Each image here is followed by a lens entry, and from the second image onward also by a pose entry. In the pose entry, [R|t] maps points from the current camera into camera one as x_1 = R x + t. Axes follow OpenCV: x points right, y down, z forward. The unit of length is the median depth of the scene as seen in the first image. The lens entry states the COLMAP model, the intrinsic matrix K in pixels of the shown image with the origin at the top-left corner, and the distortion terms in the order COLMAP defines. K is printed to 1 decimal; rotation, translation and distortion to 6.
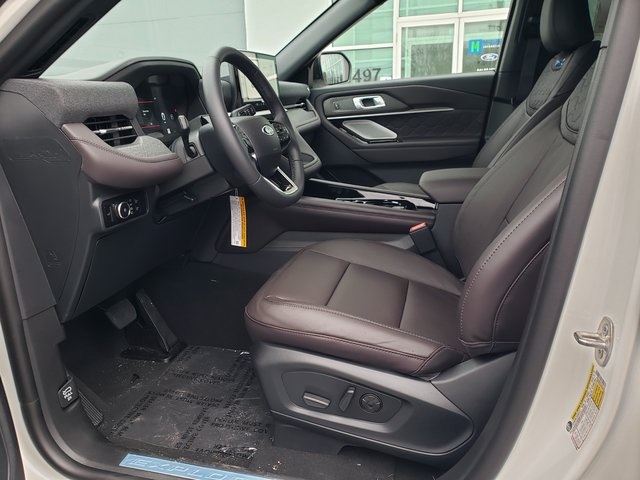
lens RADIAL K [[478.2, 0, 301.5], [0, 478.2, 243.2], [0, 0, 1]] dist [0.007096, 0.005332]
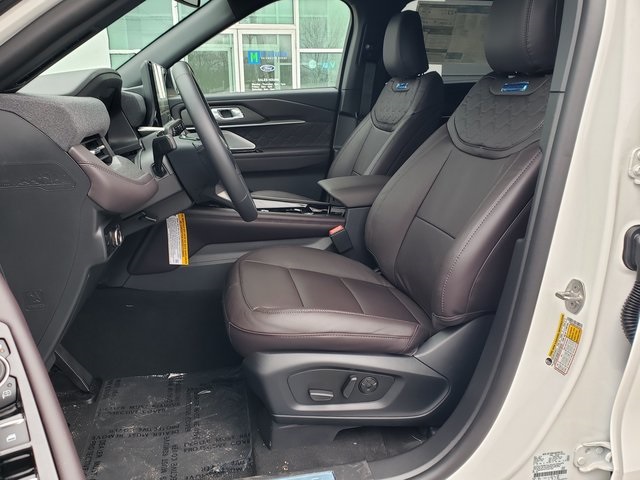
lens RADIAL K [[482.3, 0, 294.7], [0, 482.3, 248.6], [0, 0, 1]] dist [0.015368, 0.002124]
pose [[0.905892, -0.099493, 0.411655, -0.392552], [0.100233, 0.994766, 0.019850, -0.027686], [-0.411476, 0.023279, 0.911123, 0.009322]]
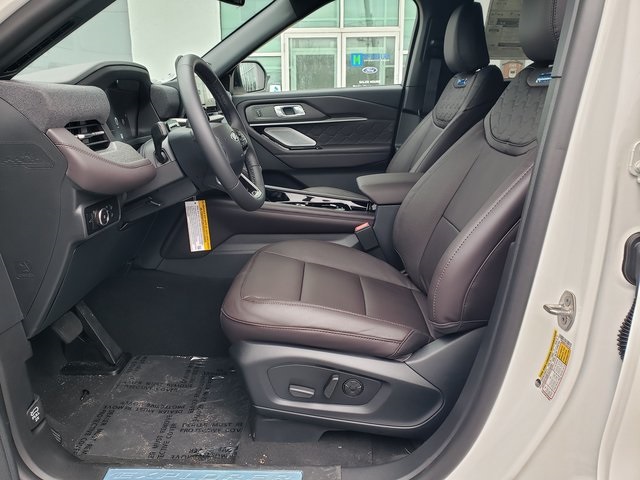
lens RADIAL K [[476.1, 0, 299.6], [0, 476.1, 239.5], [0, 0, 1]] dist [0.010861, 0.004287]
pose [[0.973681, -0.034814, 0.225242, -0.176803], [0.038756, 0.999163, -0.013105, 0.004825], [-0.224598, 0.021490, 0.974215, -0.034253]]
